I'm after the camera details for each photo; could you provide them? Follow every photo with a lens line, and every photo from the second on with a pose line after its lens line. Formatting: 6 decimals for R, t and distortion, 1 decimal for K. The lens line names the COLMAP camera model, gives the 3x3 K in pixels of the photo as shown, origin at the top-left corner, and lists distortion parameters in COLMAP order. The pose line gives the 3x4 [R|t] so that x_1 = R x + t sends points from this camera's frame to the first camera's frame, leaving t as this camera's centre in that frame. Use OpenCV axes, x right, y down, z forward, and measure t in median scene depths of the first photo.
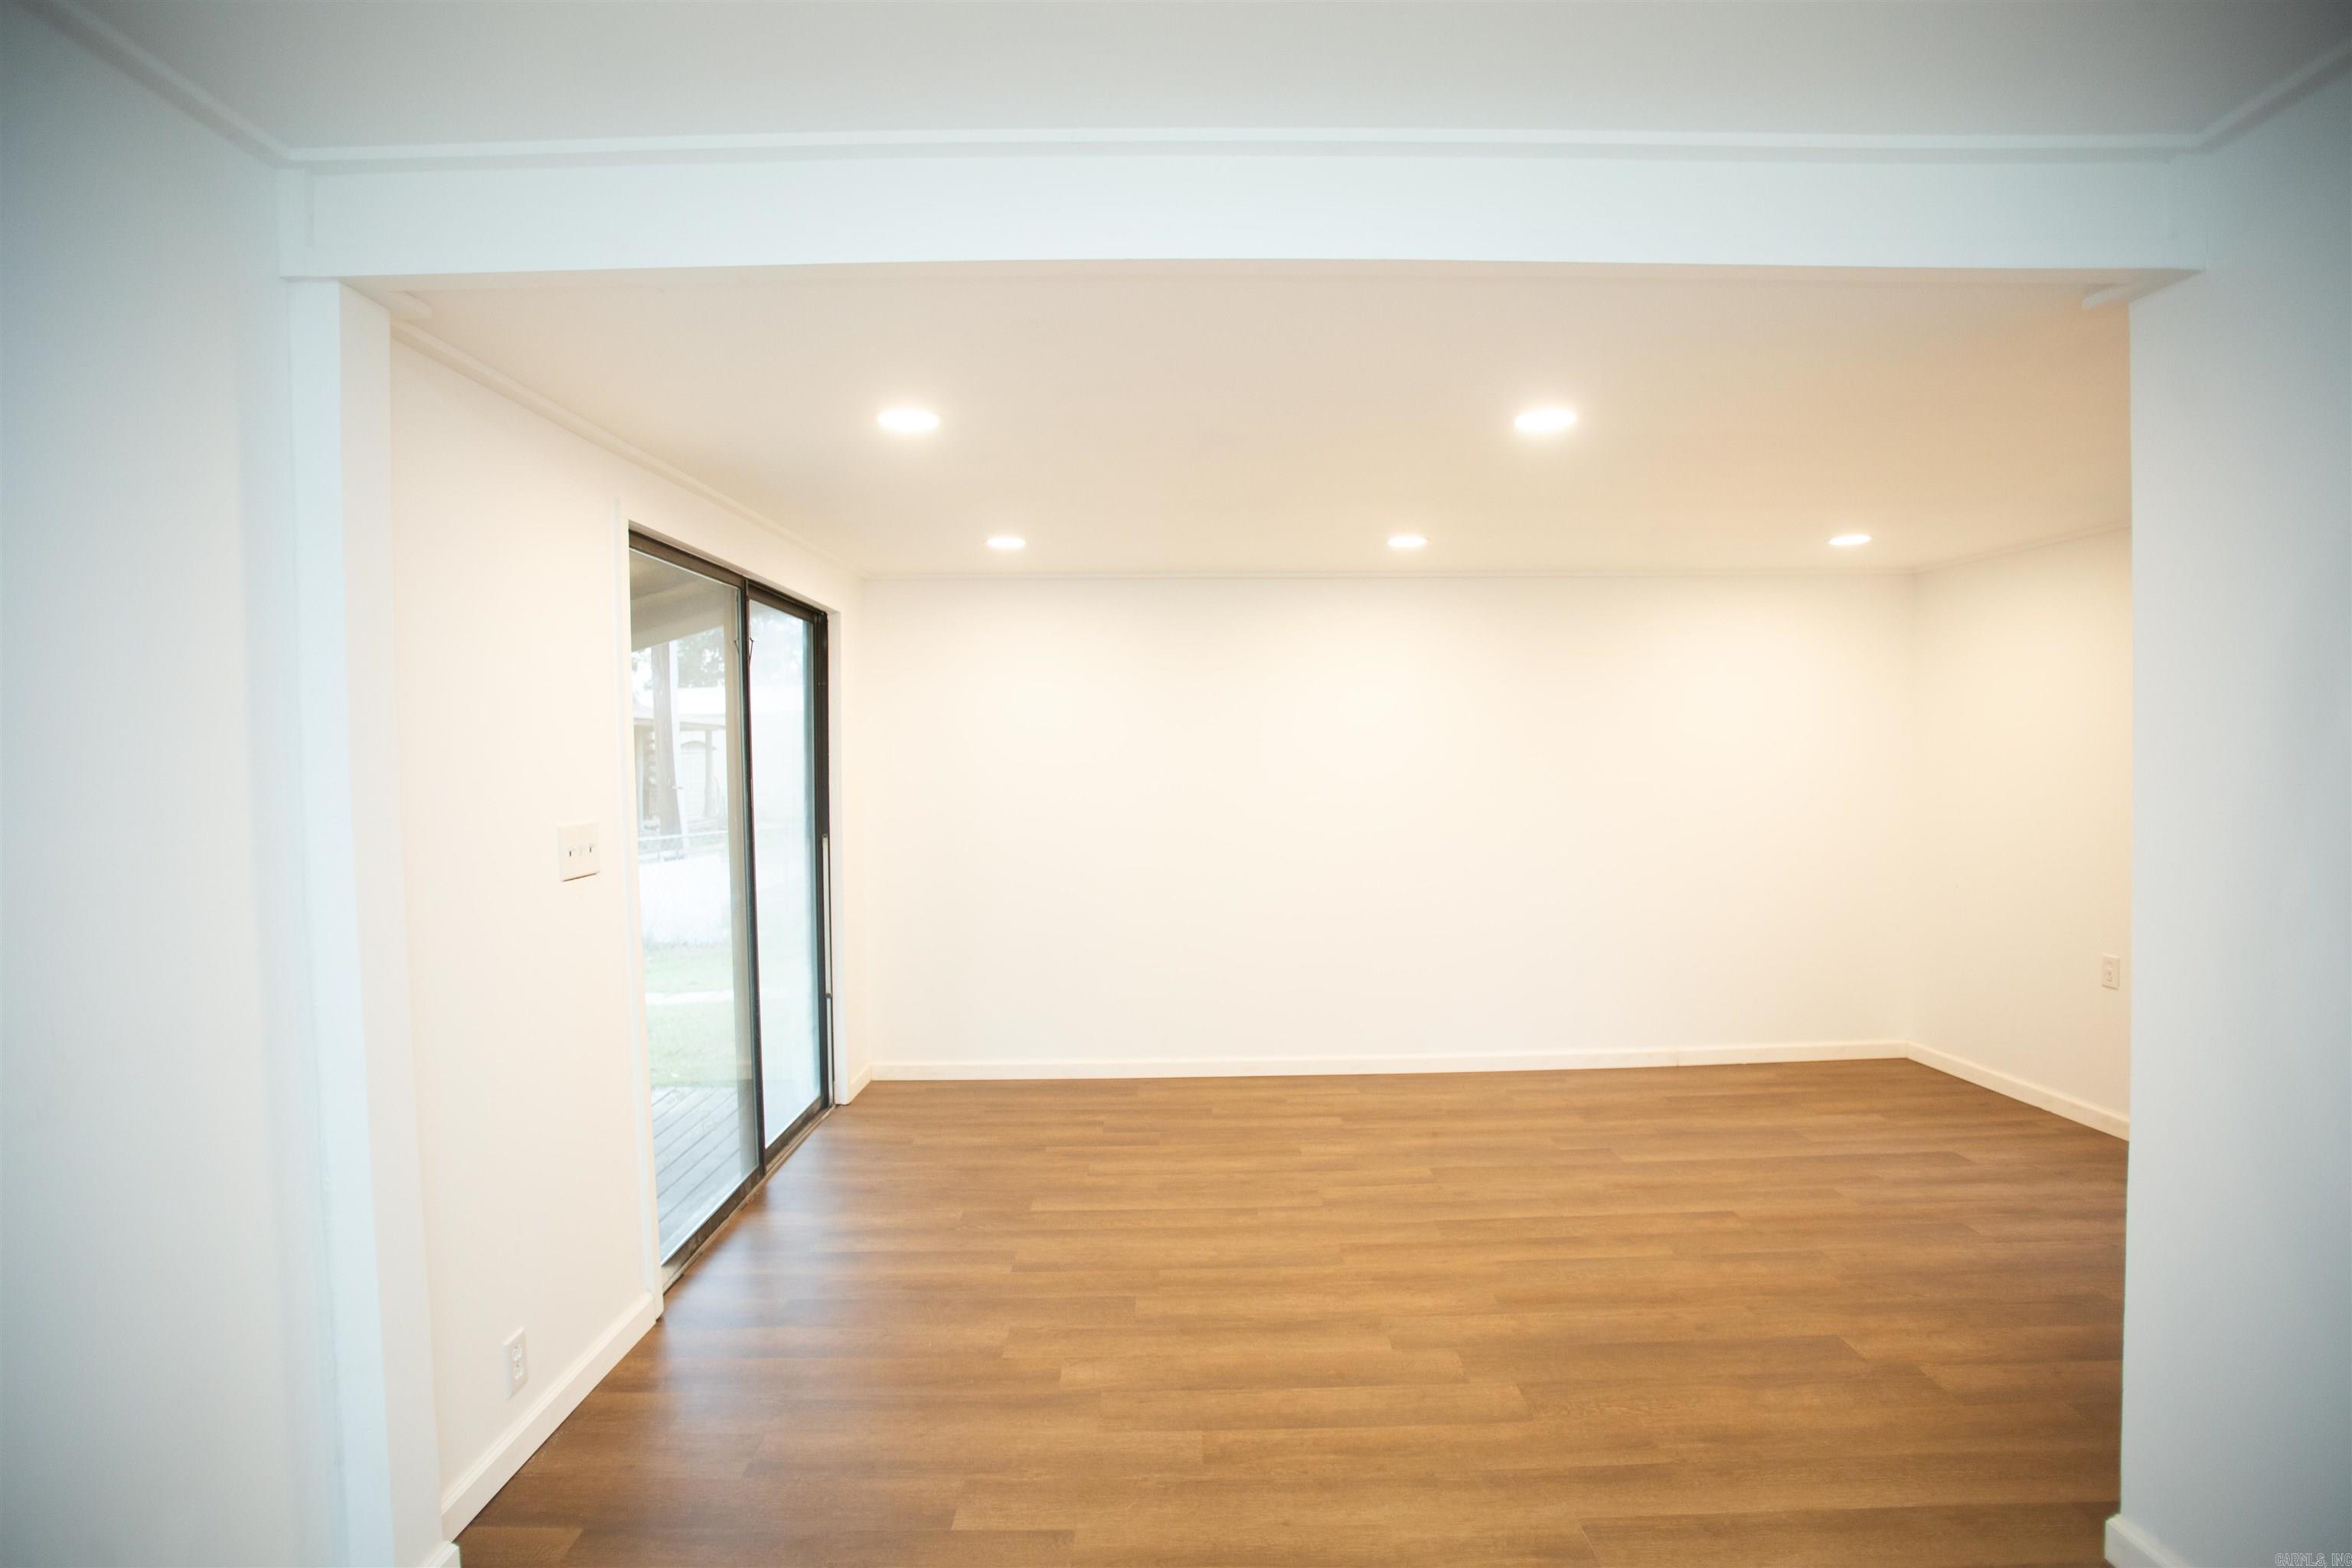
lens RADIAL K [[1145.2, 0, 1161.2], [0, 1145.2, 790.6], [0, 0, 1]] dist [-0.086860, 0.039036]
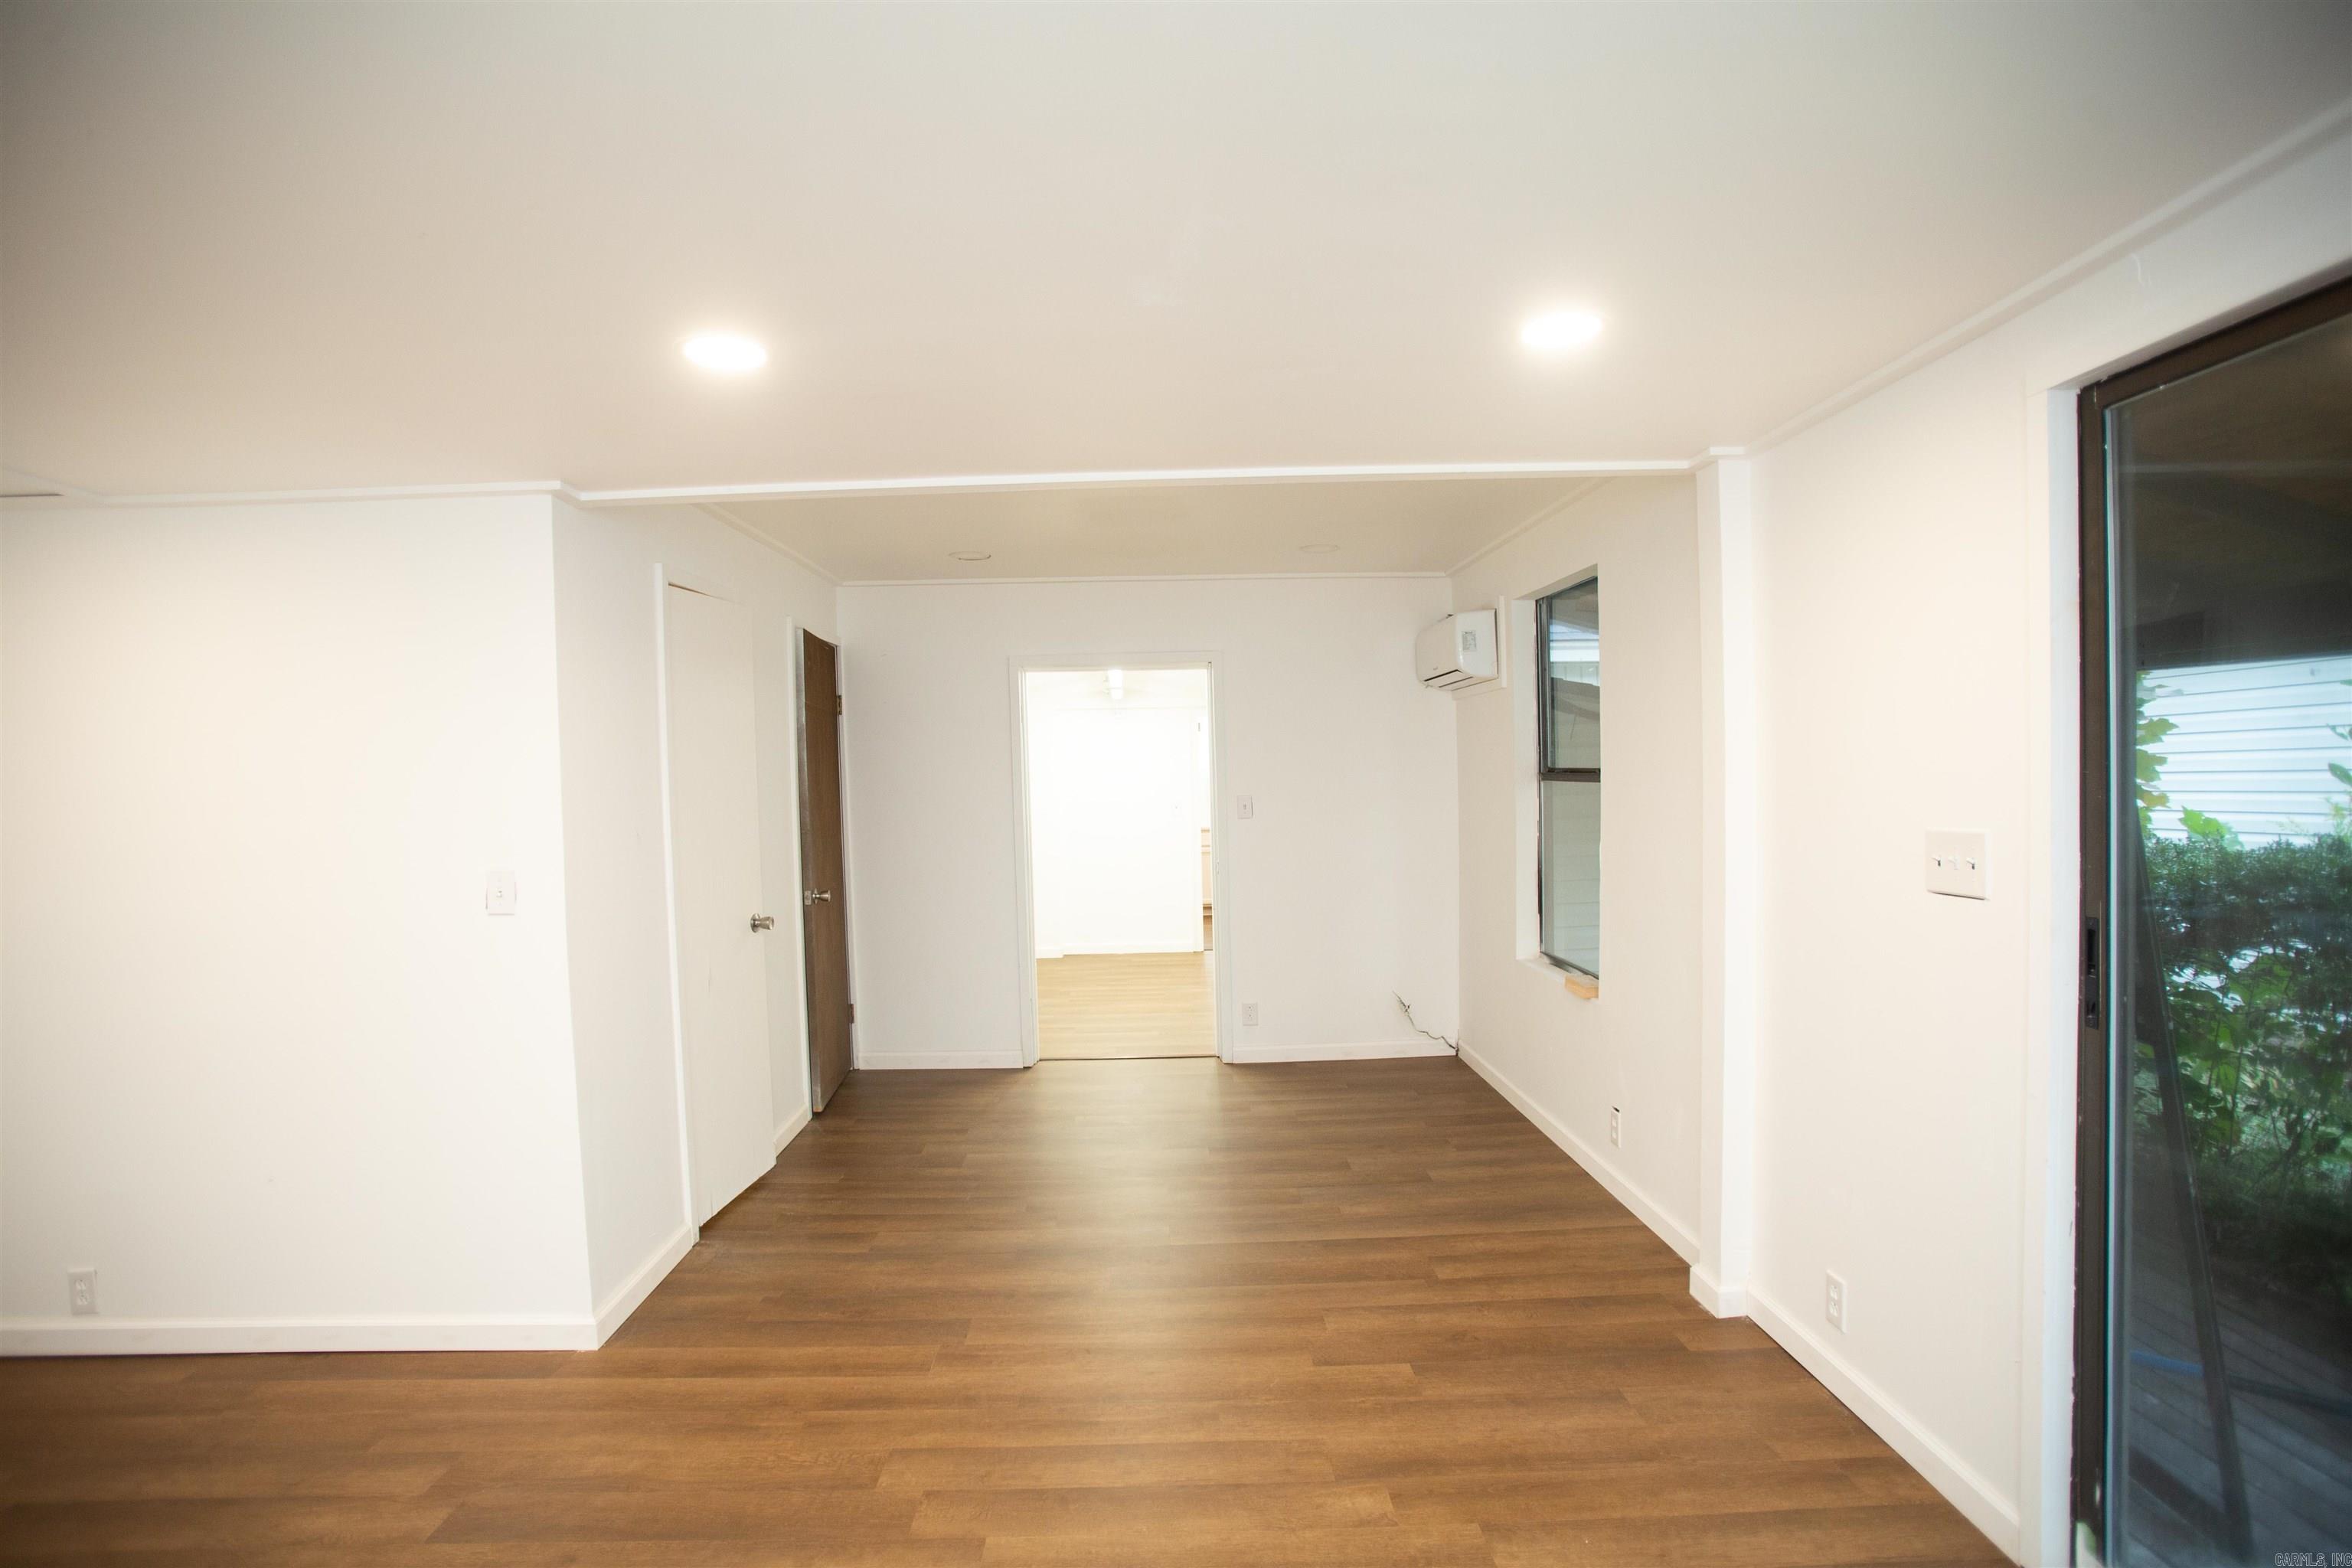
lens RADIAL K [[1145.2, 0, 1161.2], [0, 1145.2, 790.6], [0, 0, 1]] dist [-0.086860, 0.039036]
pose [[-0.998943, 0.041947, -0.018797, 0.074817], [0.041108, 0.998230, 0.042978, -0.056519], [0.020567, 0.042160, -0.998899, 1.745941]]
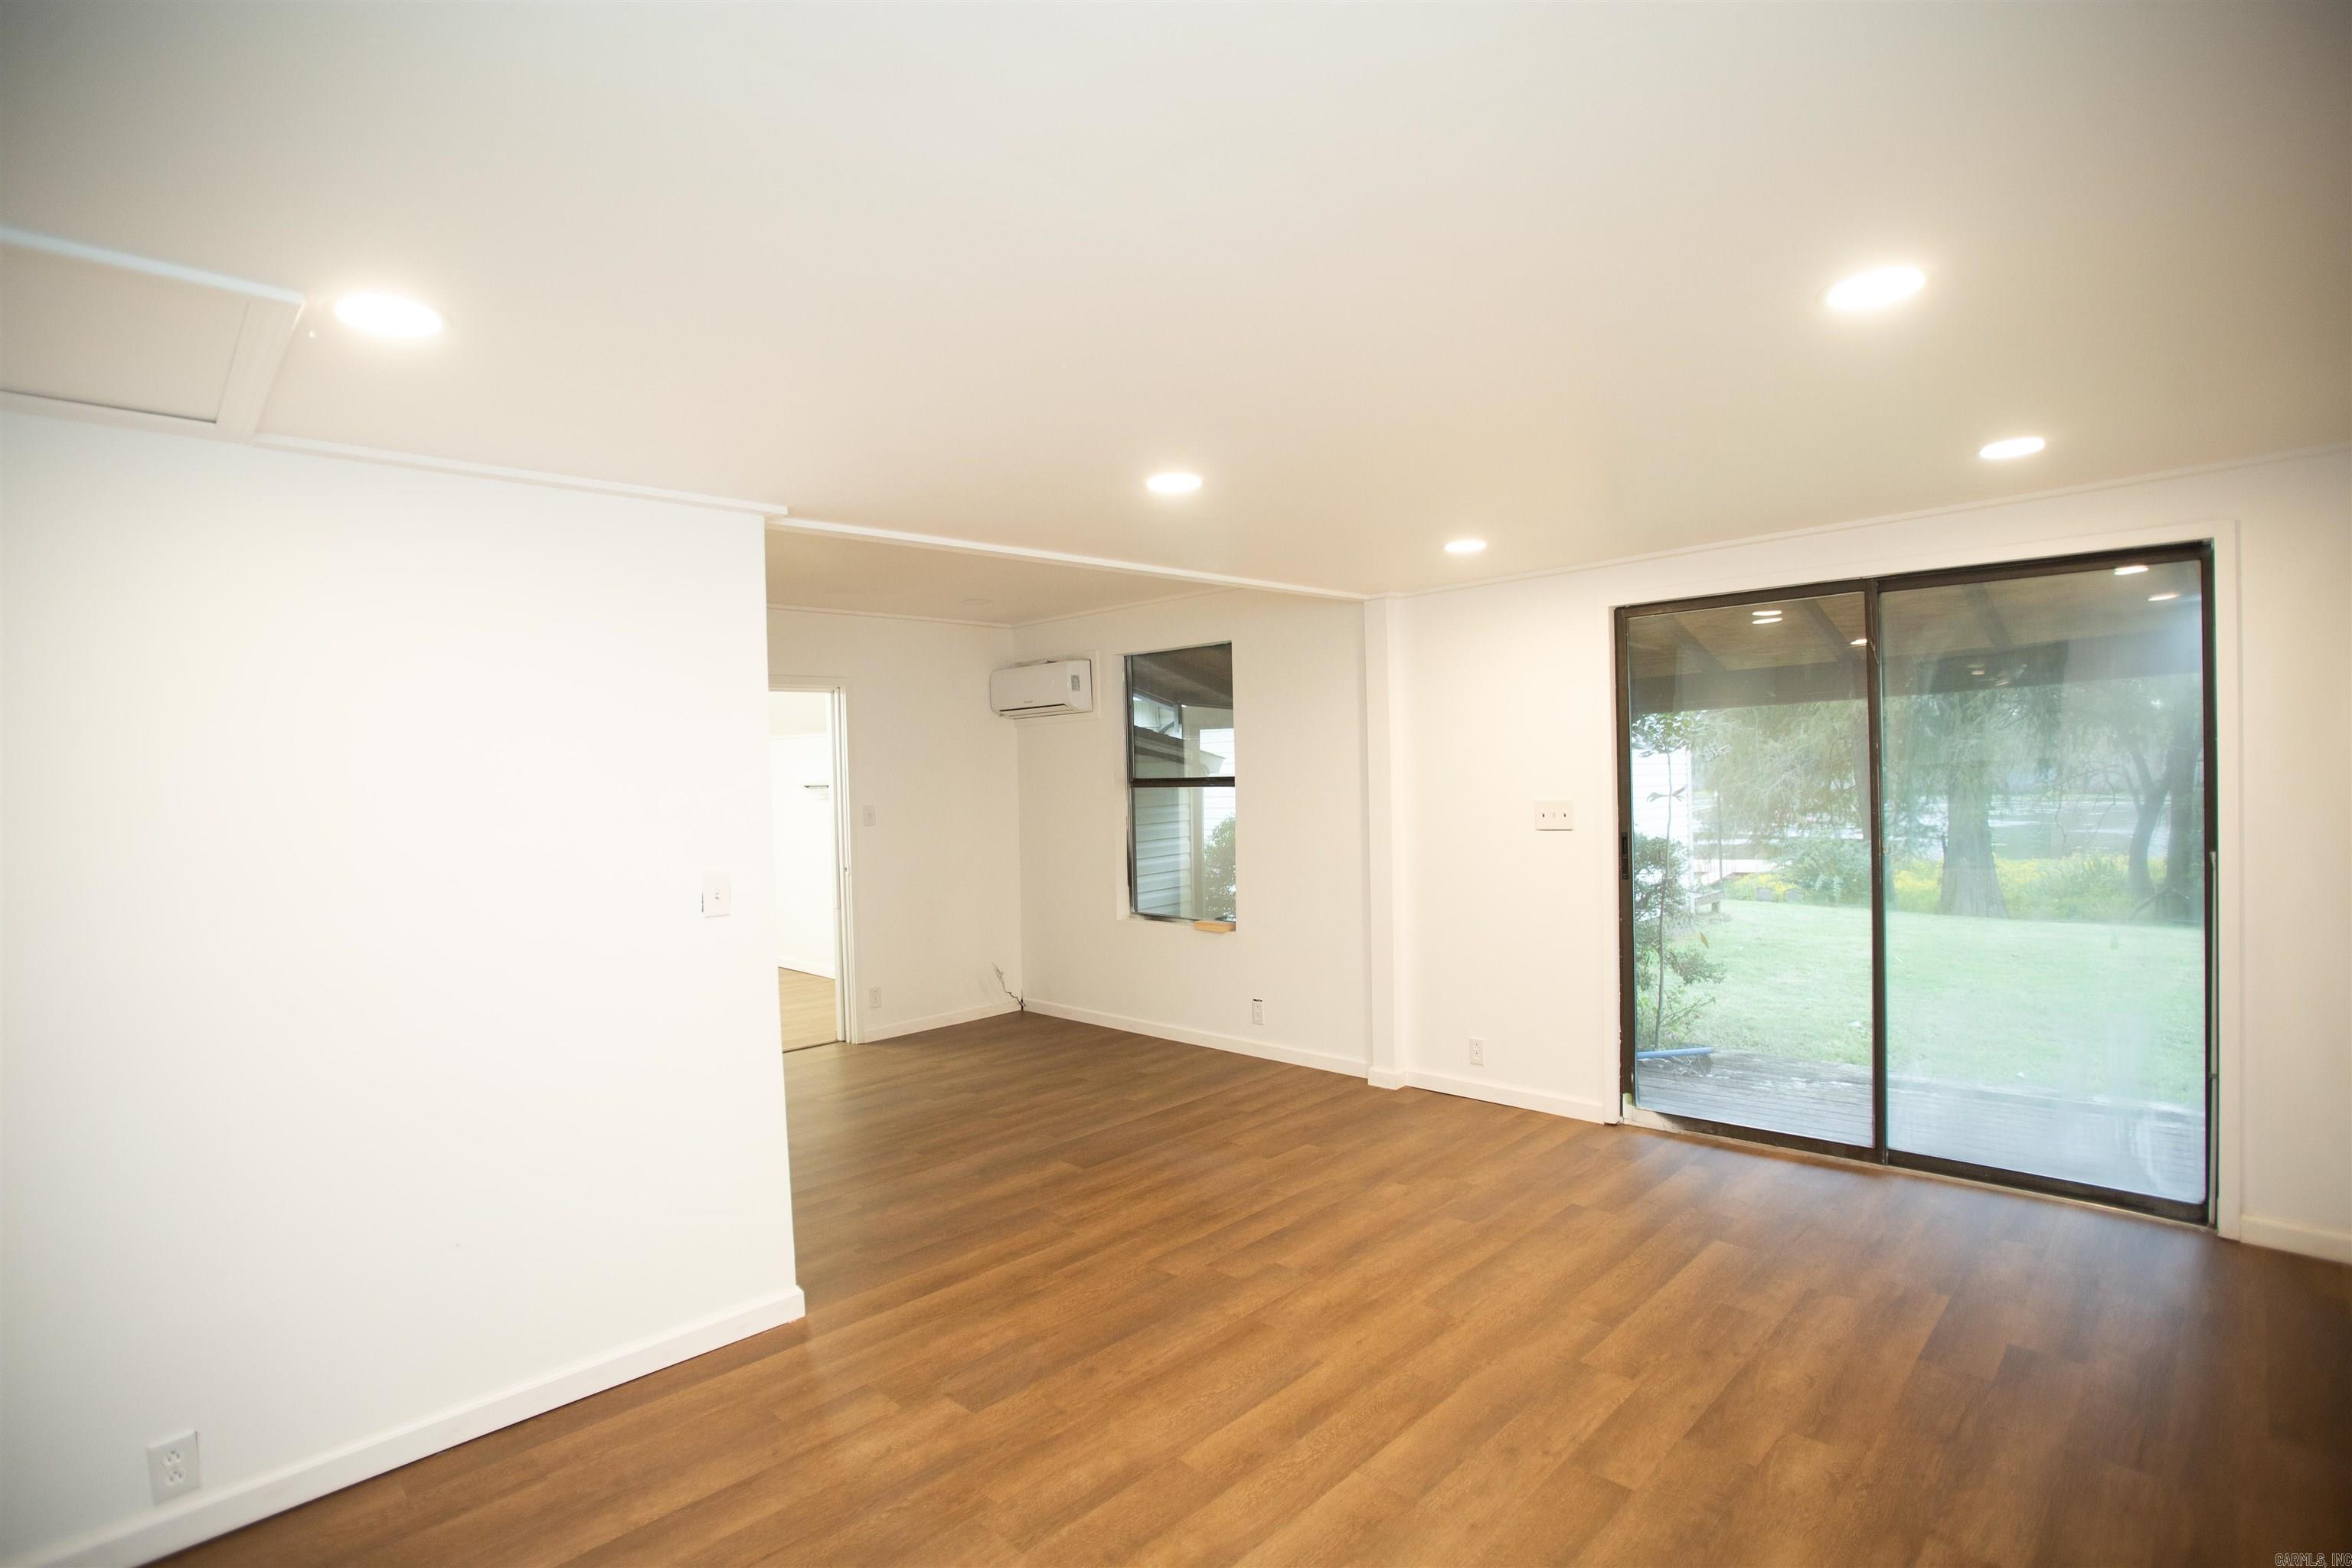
lens RADIAL K [[1145.2, 0, 1161.2], [0, 1145.2, 790.6], [0, 0, 1]] dist [-0.086860, 0.039036]
pose [[-0.701162, 0.052612, -0.711059, 1.140984], [0.024882, 0.998472, 0.049342, -0.084610], [0.712568, 0.016904, -0.701399, 1.756145]]
